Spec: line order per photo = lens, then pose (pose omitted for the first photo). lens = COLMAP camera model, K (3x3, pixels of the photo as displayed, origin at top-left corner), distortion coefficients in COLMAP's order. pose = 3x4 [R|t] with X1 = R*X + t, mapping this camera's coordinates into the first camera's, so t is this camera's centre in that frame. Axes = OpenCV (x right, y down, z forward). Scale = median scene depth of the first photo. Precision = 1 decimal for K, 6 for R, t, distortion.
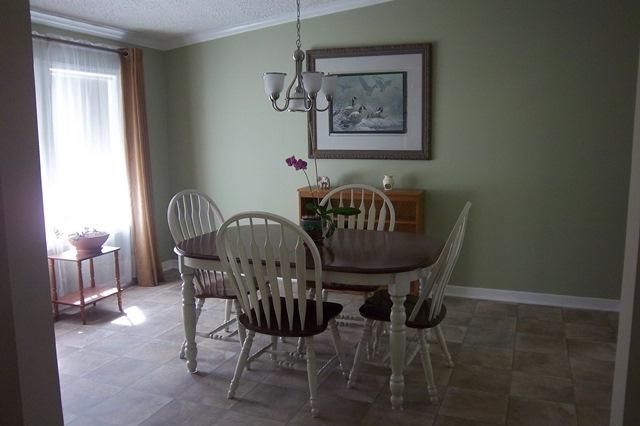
lens RADIAL K [[540.9, 0, 318.7], [0, 540.9, 212.1], [0, 0, 1]] dist [-0.097371, 0.079427]
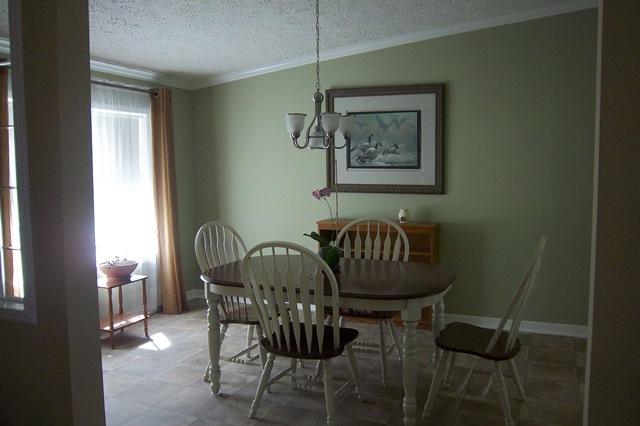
lens RADIAL K [[560.8, 0, 319.7], [0, 560.8, 213.1], [0, 0, 1]] dist [-0.010334, -0.001035]
pose [[0.999398, 0.002434, -0.034599, 0.005220], [-0.004533, 0.998144, -0.060724, 0.008424], [0.034387, 0.060844, 0.997555, -0.103513]]
